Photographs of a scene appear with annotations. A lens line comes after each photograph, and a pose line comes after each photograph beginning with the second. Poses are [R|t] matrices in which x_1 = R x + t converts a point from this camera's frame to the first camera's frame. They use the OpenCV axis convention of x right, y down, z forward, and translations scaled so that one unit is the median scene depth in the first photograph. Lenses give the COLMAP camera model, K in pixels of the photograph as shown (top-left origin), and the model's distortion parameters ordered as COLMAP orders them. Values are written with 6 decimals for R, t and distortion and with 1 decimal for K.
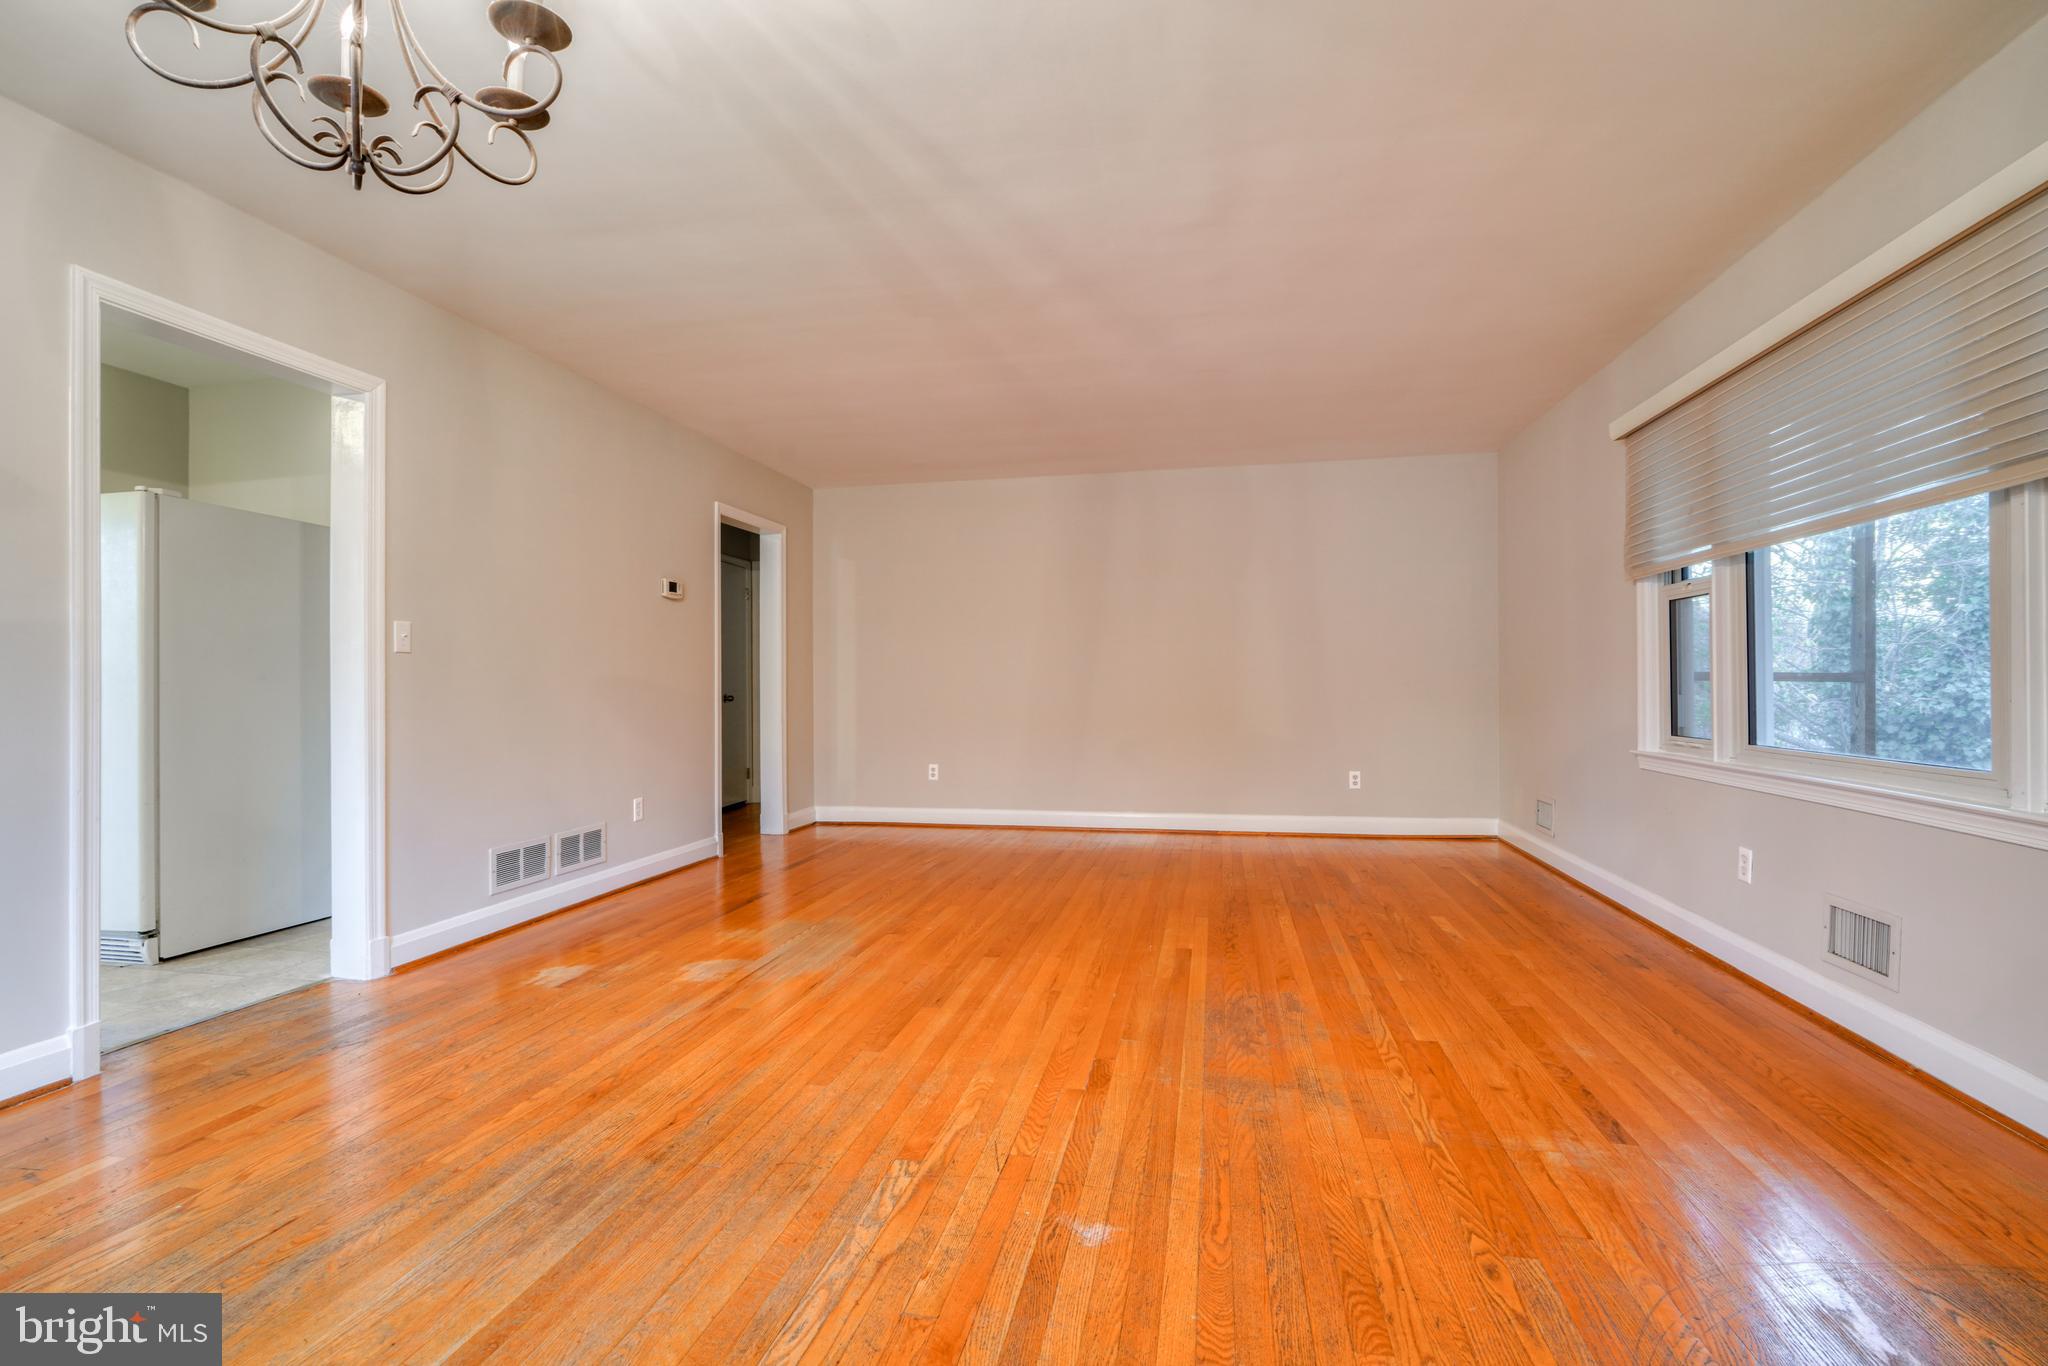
lens RADIAL K [[918.8, 0, 1023.0], [0, 918.8, 678.0], [0, 0, 1]] dist [-0.001428, 0.000857]
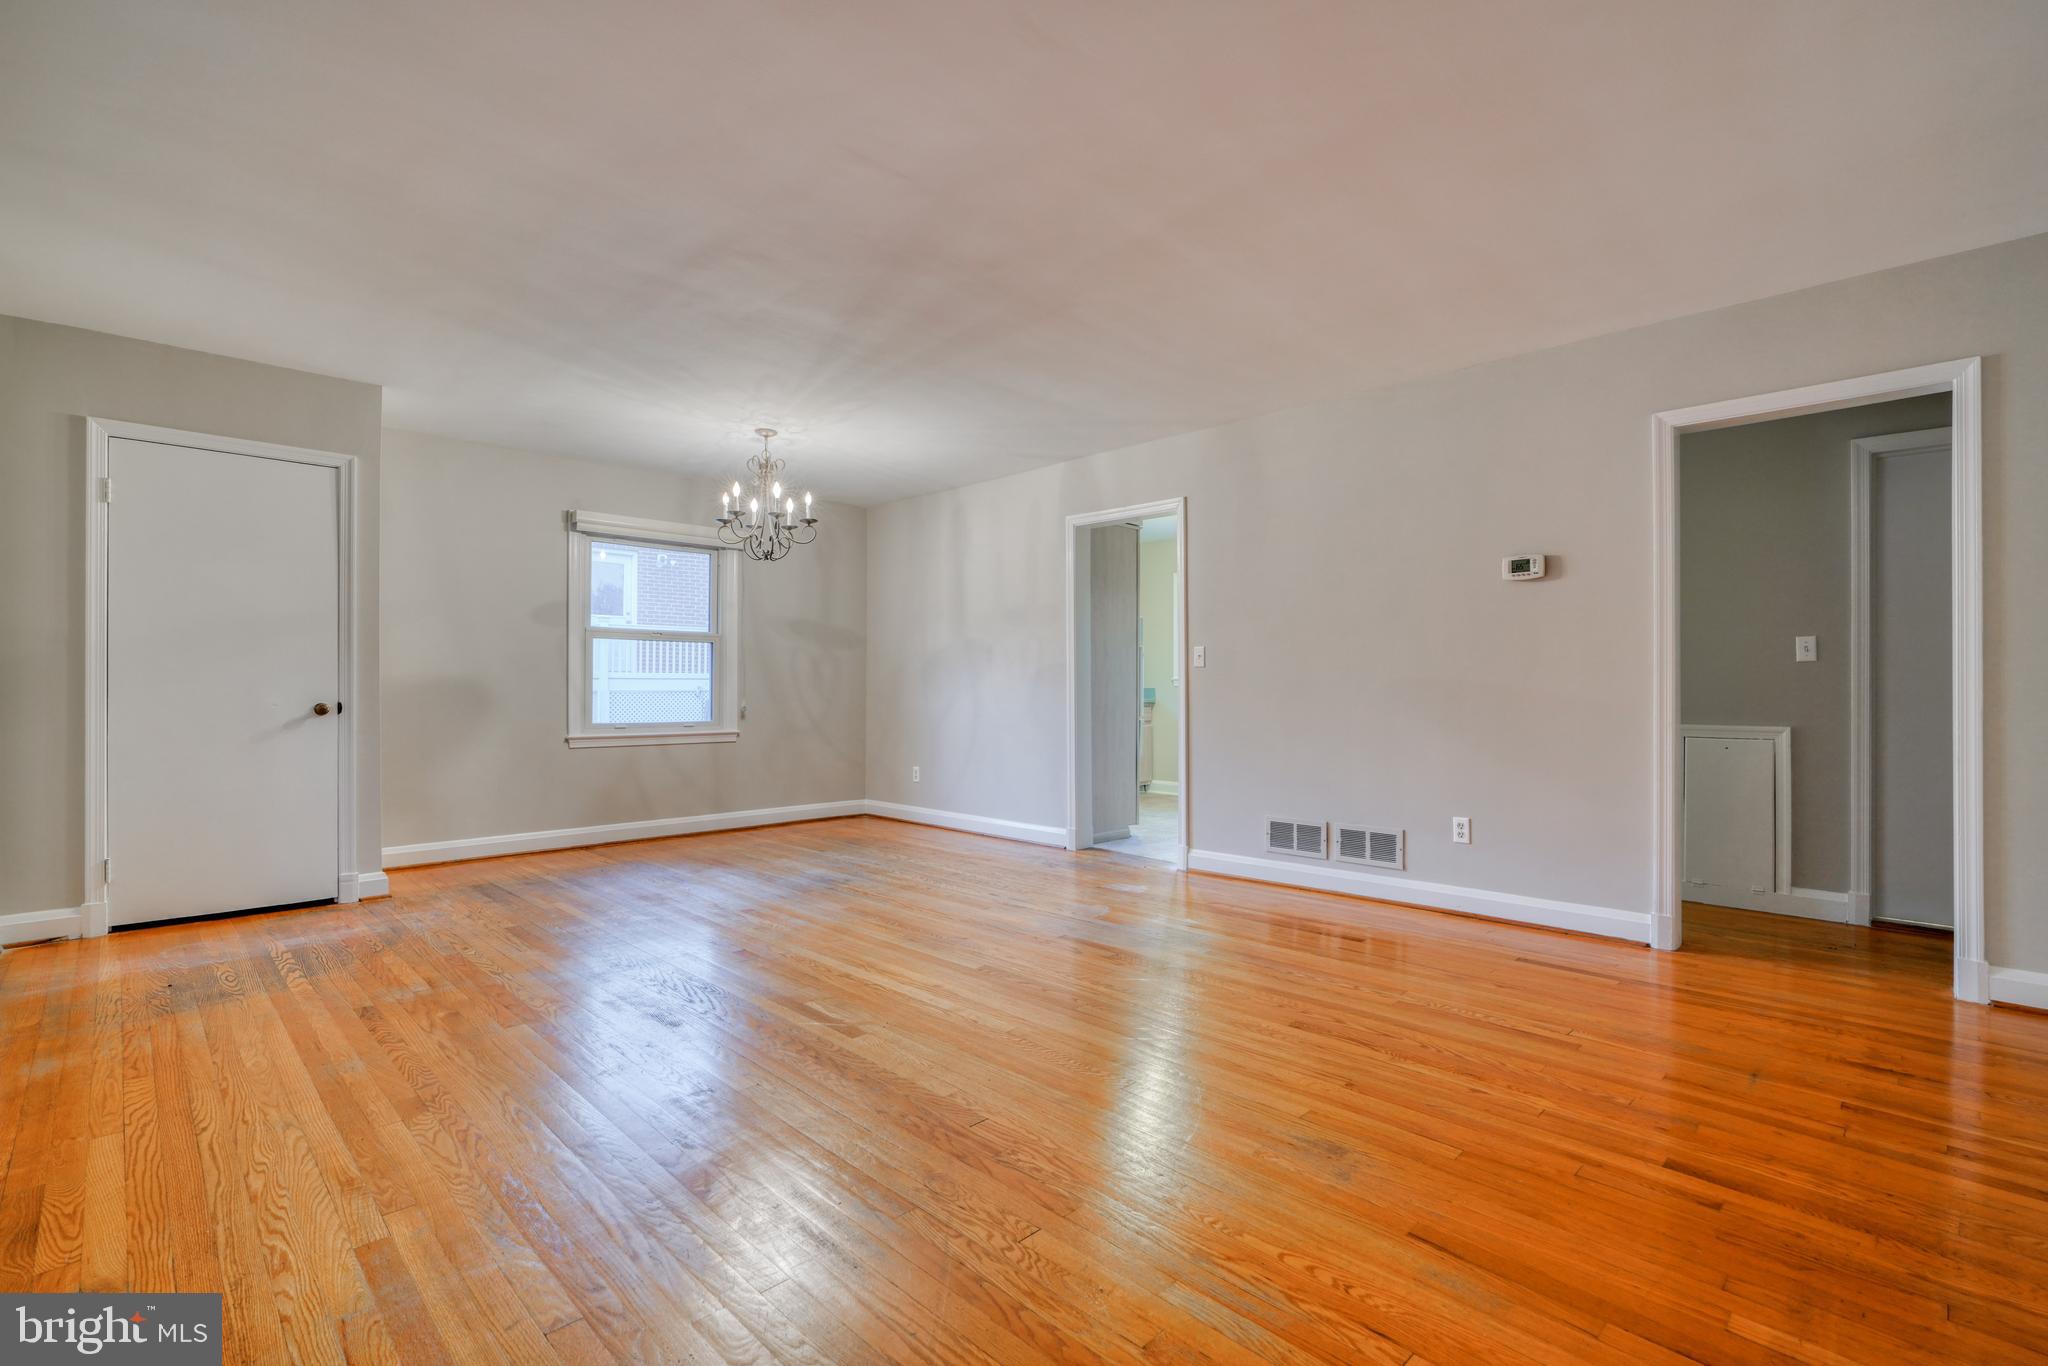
lens RADIAL K [[918.8, 0, 1023.0], [0, 918.8, 678.0], [0, 0, 1]] dist [-0.001428, 0.000857]
pose [[-0.552757, -0.004719, -0.833329, 0.822857], [0.007754, 0.999912, -0.010806, 0.004824], [0.833306, -0.012435, -0.552672, 1.709146]]
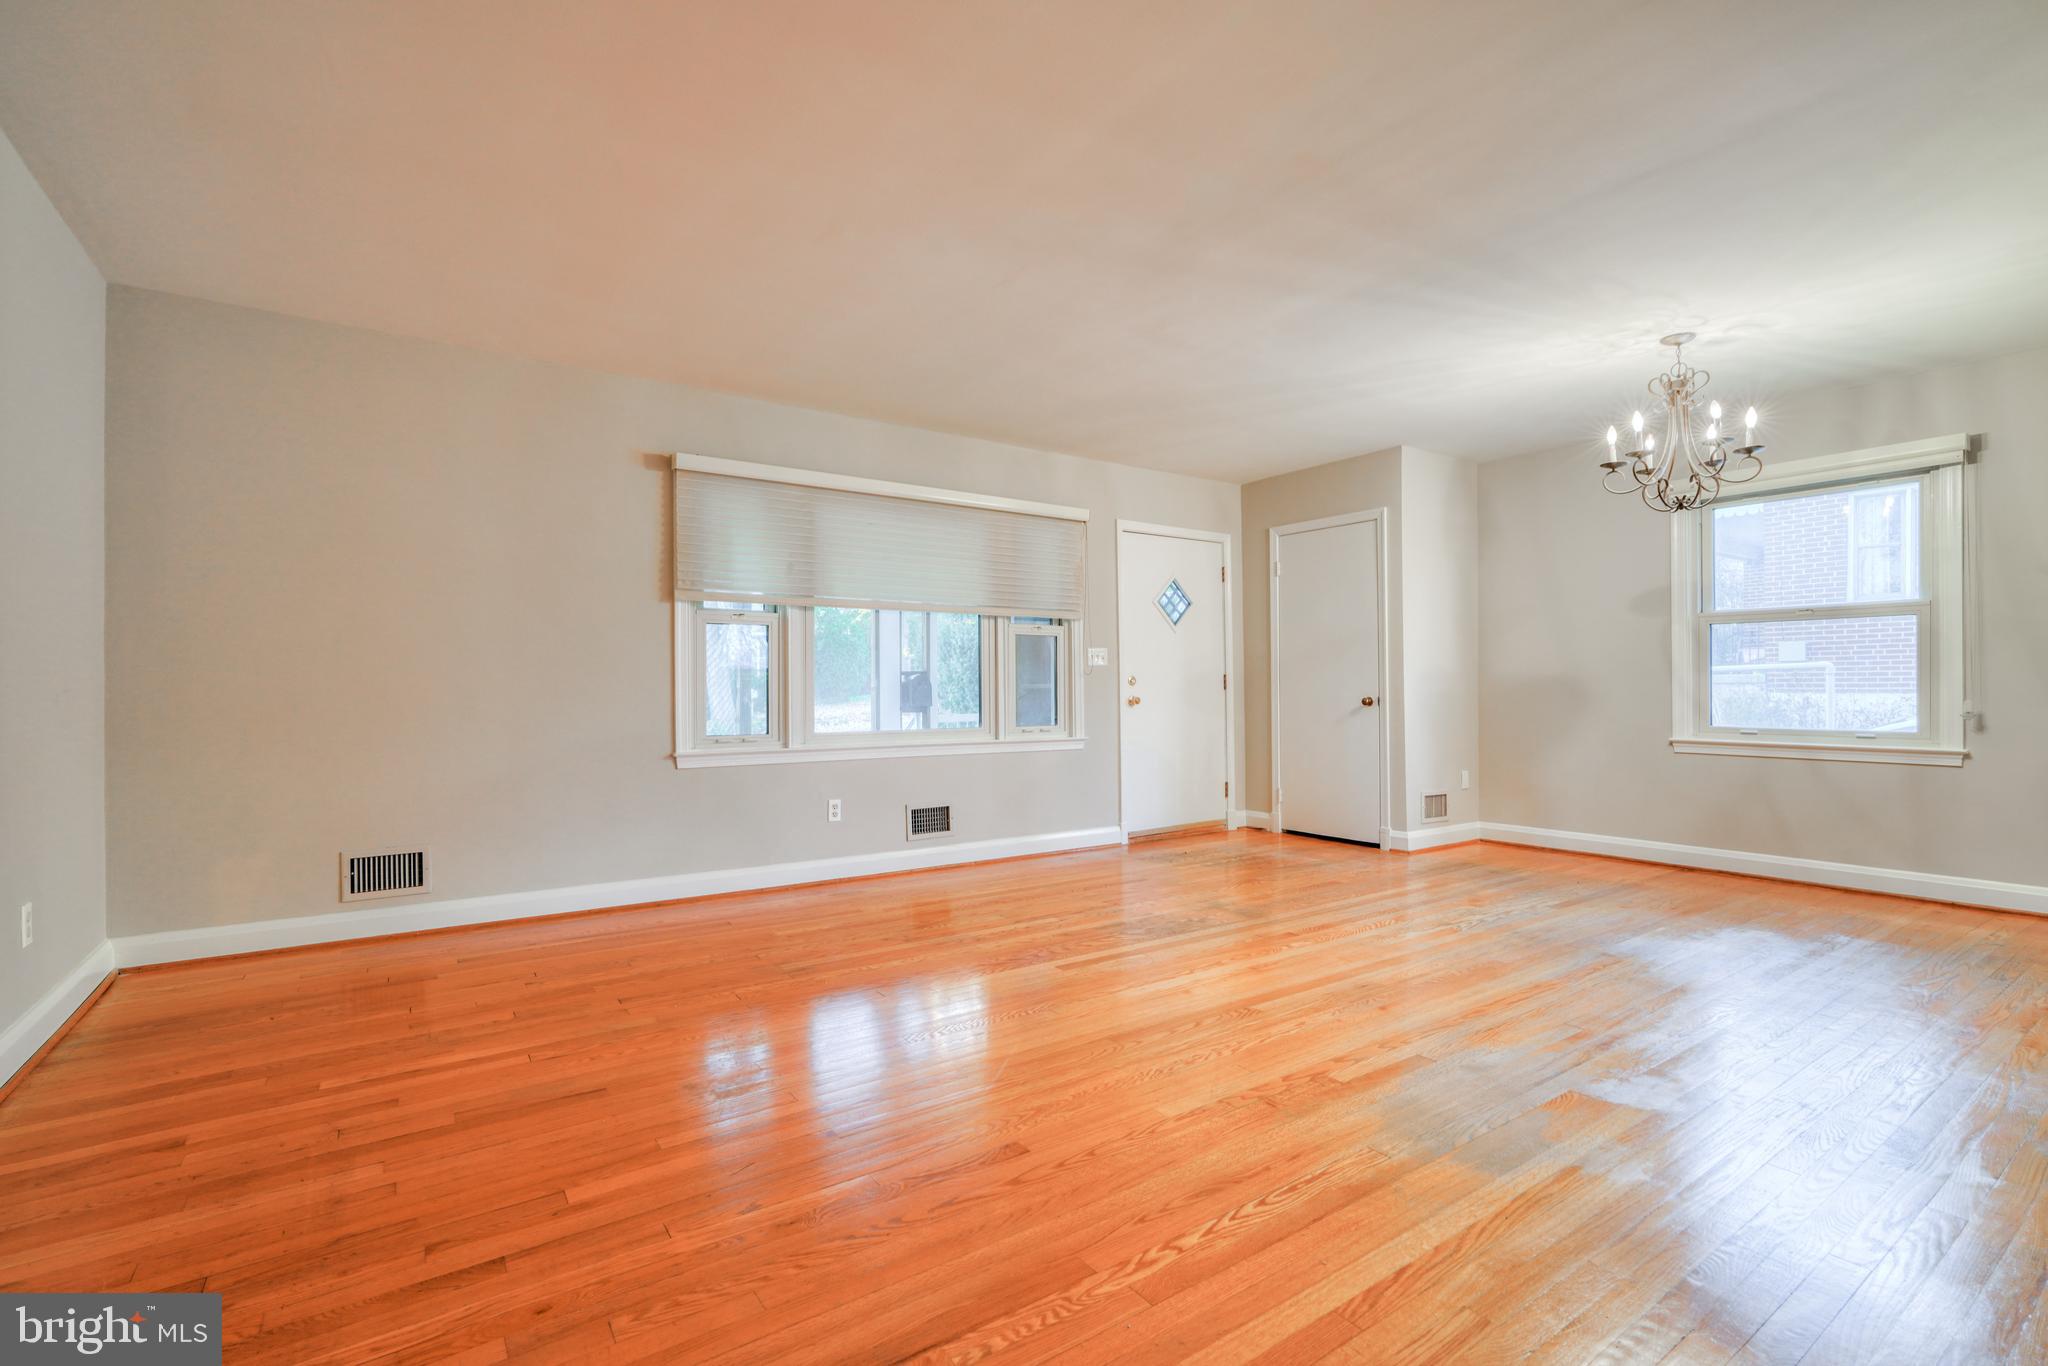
lens RADIAL K [[918.8, 0, 1023.0], [0, 918.8, 678.0], [0, 0, 1]] dist [-0.001428, 0.000857]
pose [[-0.720639, 0.019844, 0.693026, -0.507413], [0.005758, 0.999727, -0.022638, 0.018710], [-0.693287, -0.012324, -0.720557, 1.895838]]
